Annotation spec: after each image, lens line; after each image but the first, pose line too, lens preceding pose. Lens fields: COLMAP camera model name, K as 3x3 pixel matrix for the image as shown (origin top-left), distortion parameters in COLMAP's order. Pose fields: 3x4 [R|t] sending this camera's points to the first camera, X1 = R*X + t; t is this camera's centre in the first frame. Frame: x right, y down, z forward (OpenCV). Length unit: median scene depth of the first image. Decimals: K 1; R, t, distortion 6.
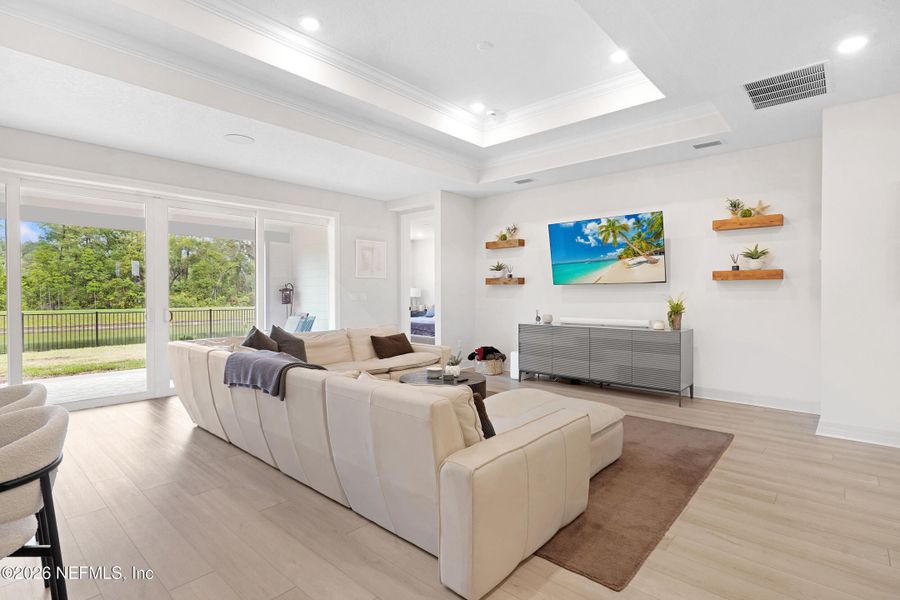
lens RADIAL K [[442.9, 0, 453.9], [0, 442.9, 301.2], [0, 0, 1]] dist [0.005963, 0.000643]
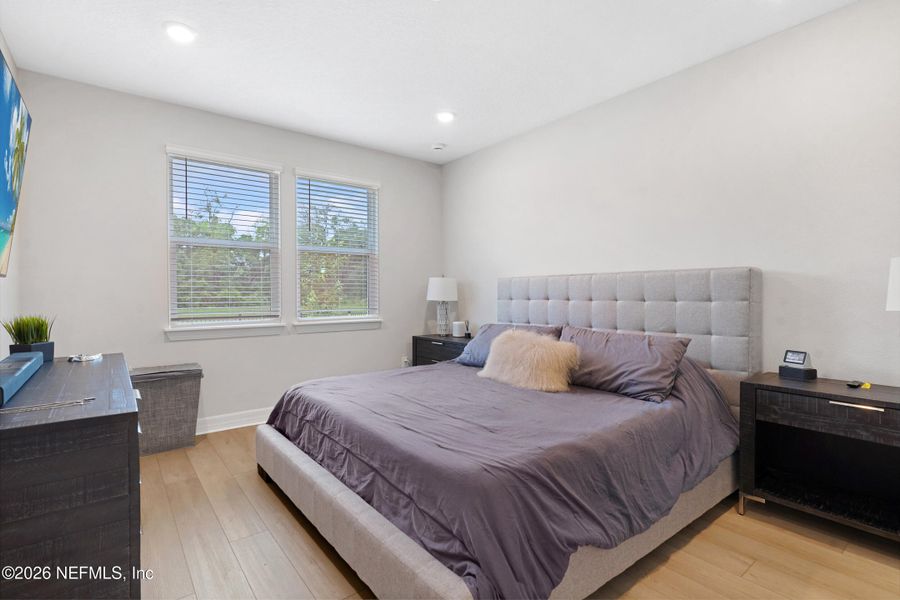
lens RADIAL K [[442.9, 0, 453.9], [0, 442.9, 301.2], [0, 0, 1]] dist [0.005963, 0.000643]
pose [[0.985577, 0.003478, -0.169193, -0.013190], [-0.003887, 0.999990, -0.002085, -0.008083], [0.169184, 0.002713, 0.985581, 0.635049]]
